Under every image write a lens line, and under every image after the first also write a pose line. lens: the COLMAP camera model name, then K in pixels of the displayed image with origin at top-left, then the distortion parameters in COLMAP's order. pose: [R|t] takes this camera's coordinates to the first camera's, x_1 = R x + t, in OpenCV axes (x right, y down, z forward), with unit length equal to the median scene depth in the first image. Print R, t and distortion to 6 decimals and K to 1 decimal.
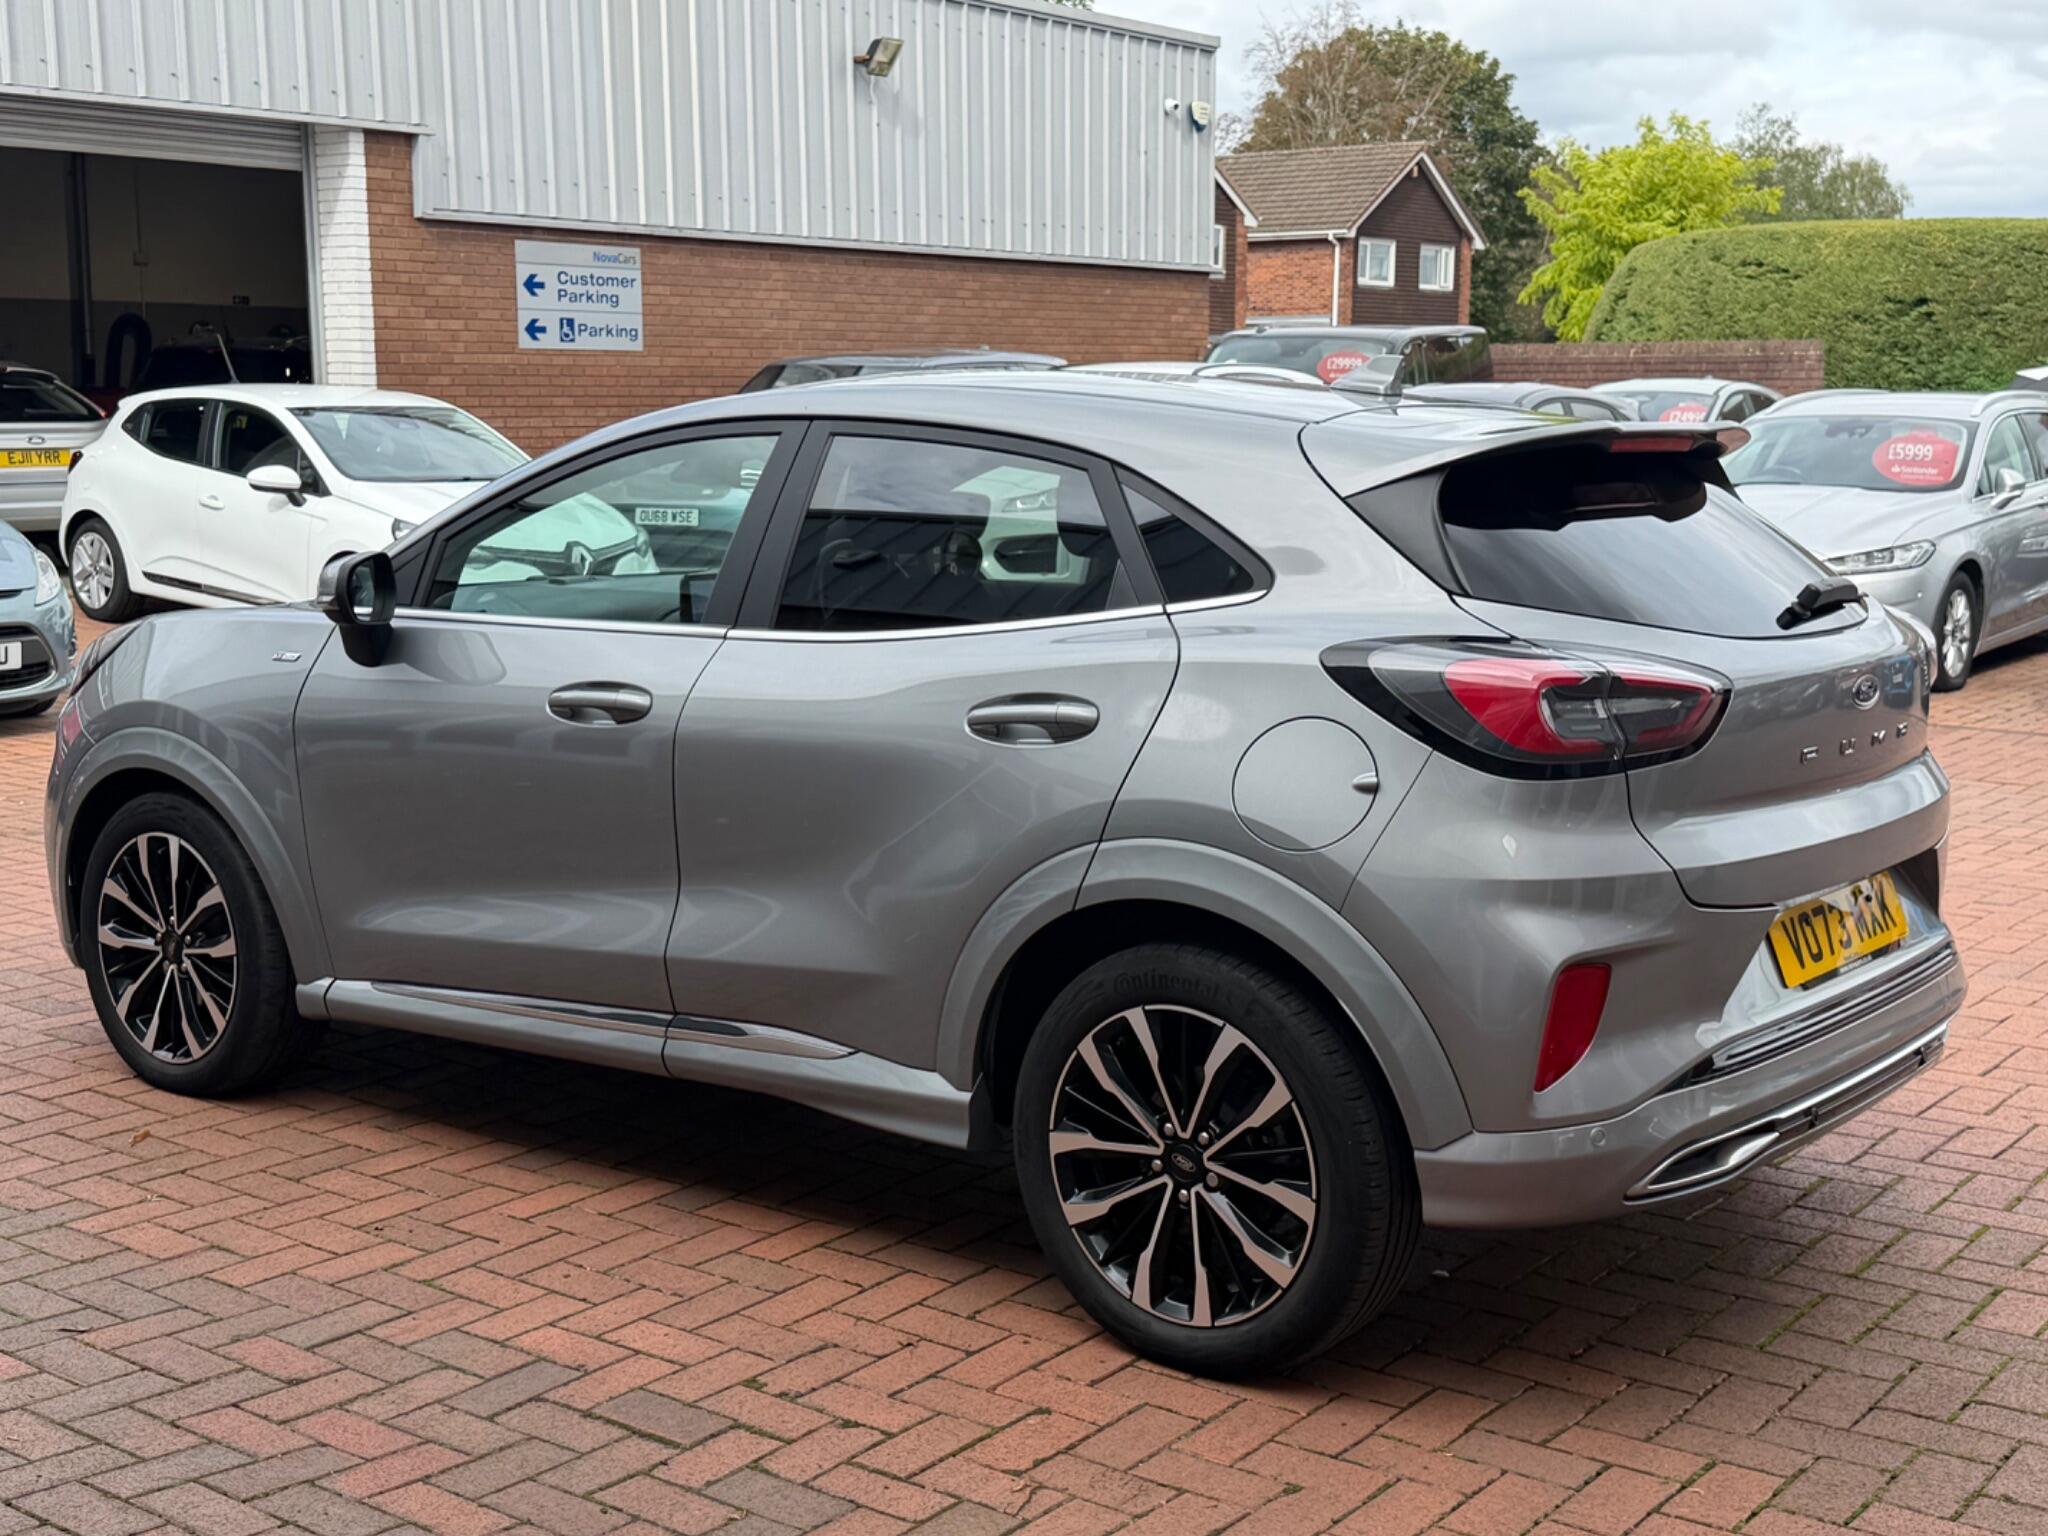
lens RADIAL K [[2526.2, 0, 1005.3], [0, 2526.2, 754.9], [0, 0, 1]] dist [0.105706, 0.000000]
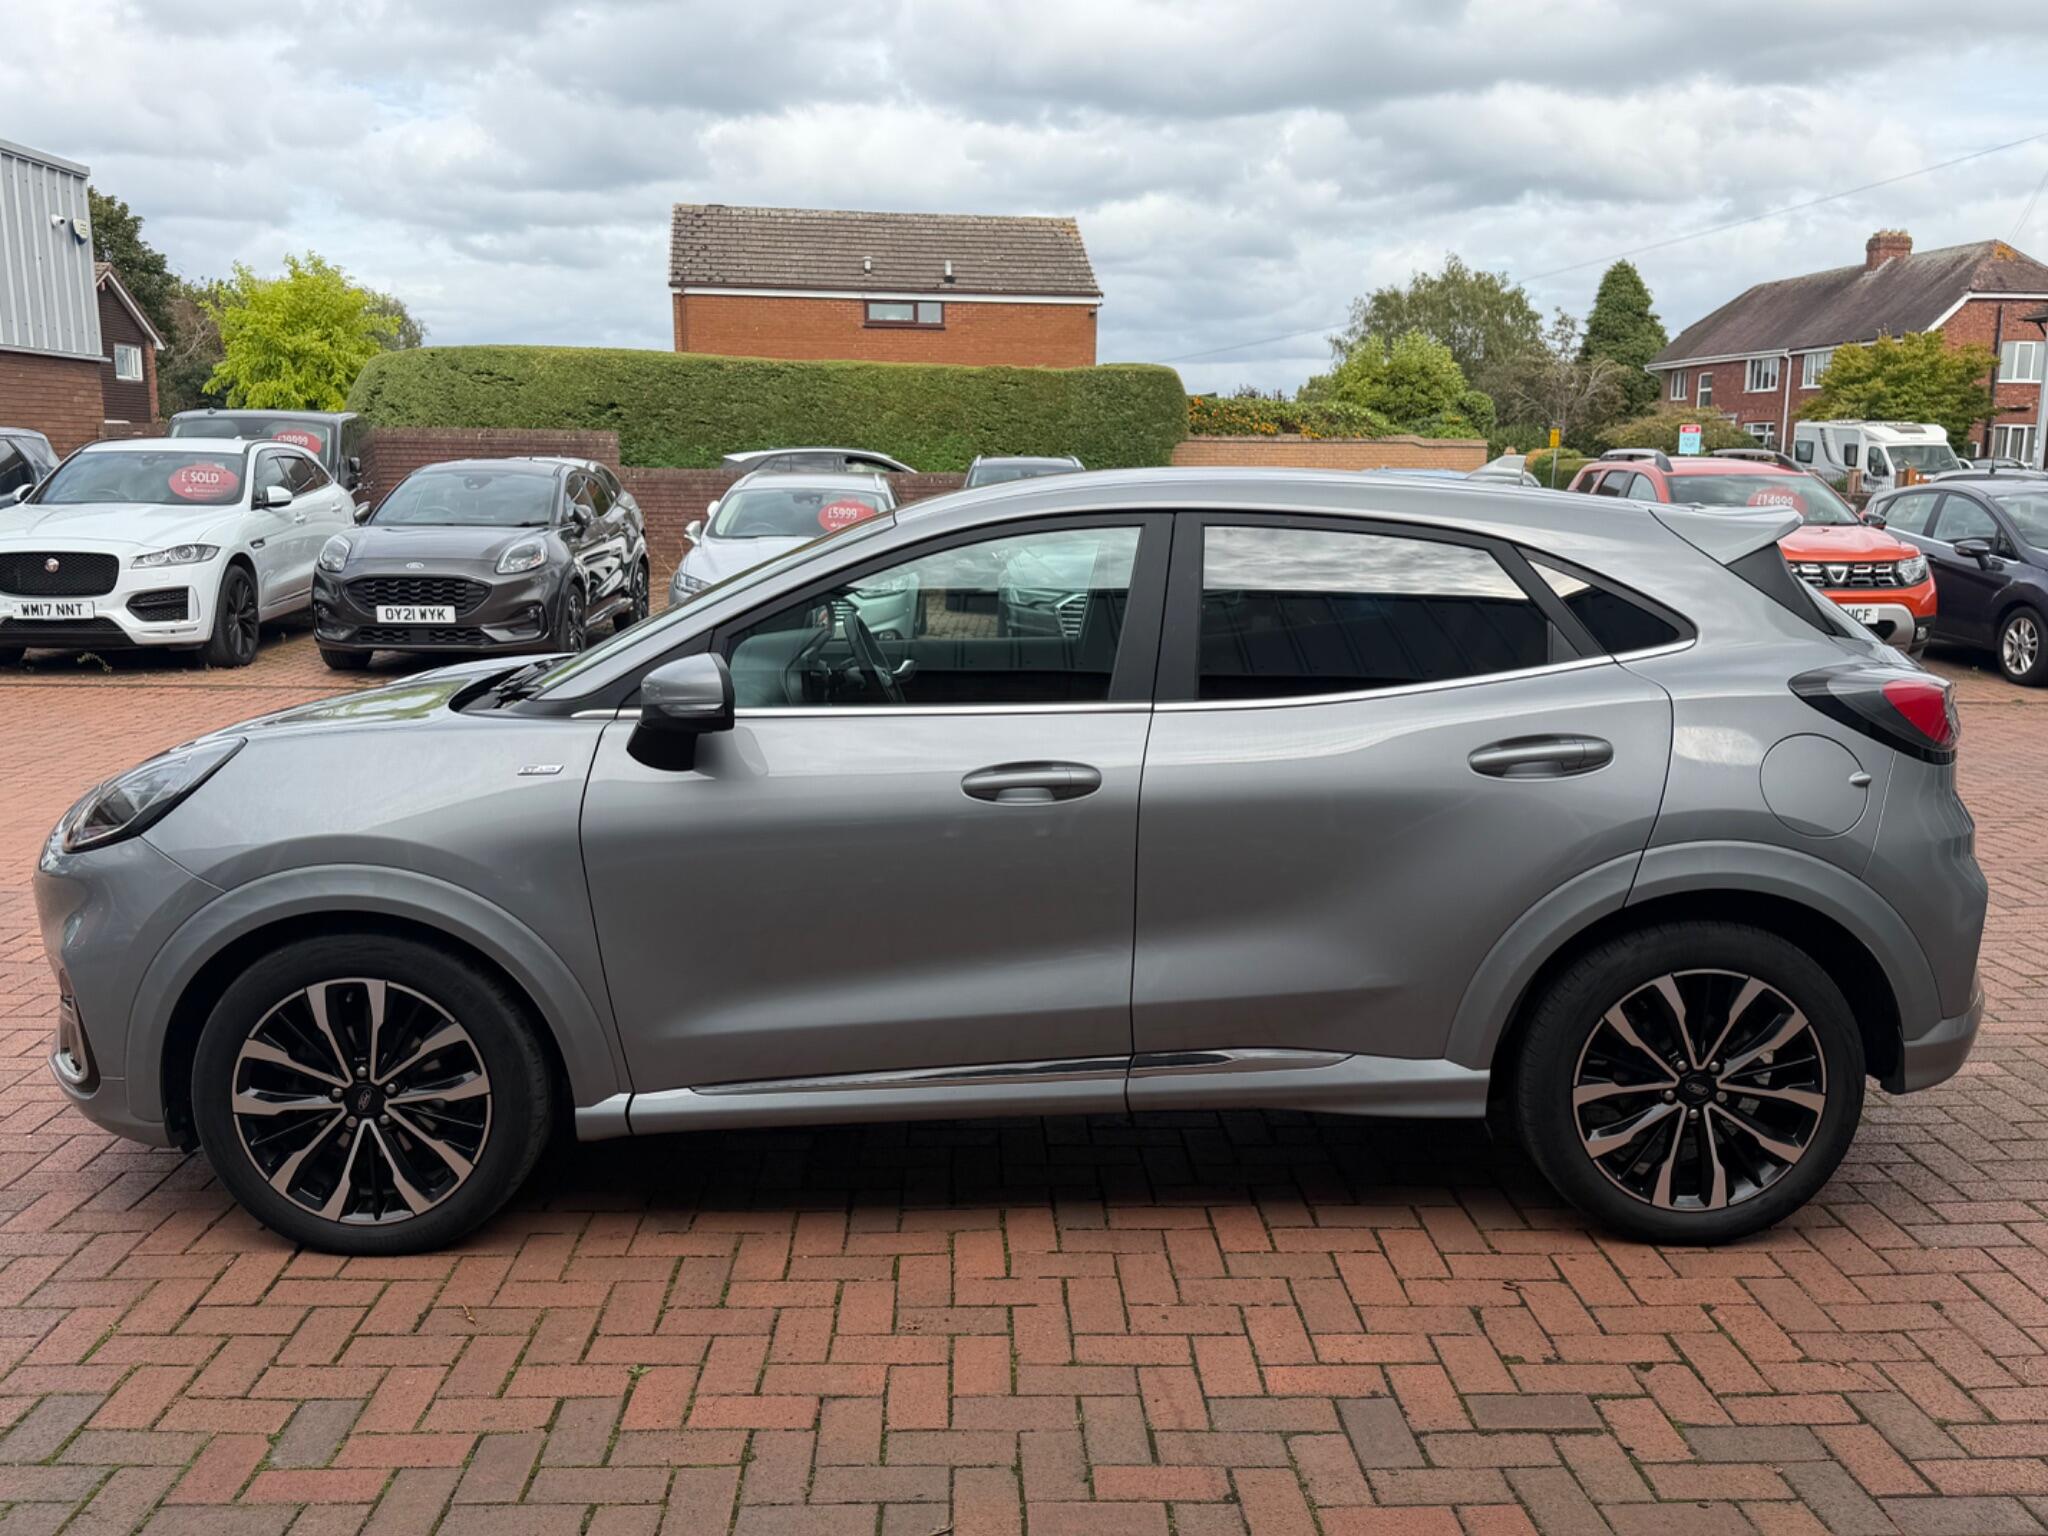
lens RADIAL K [[1723.4, 0, 1017.8], [0, 1723.4, 771.5], [0, 0, 1]] dist [0.095128, -0.167815]
pose [[0.778455, -0.108518, 0.618249, -0.620174], [0.086764, 0.994090, 0.065240, -0.073969], [-0.621675, 0.002855, 0.783270, 0.443149]]
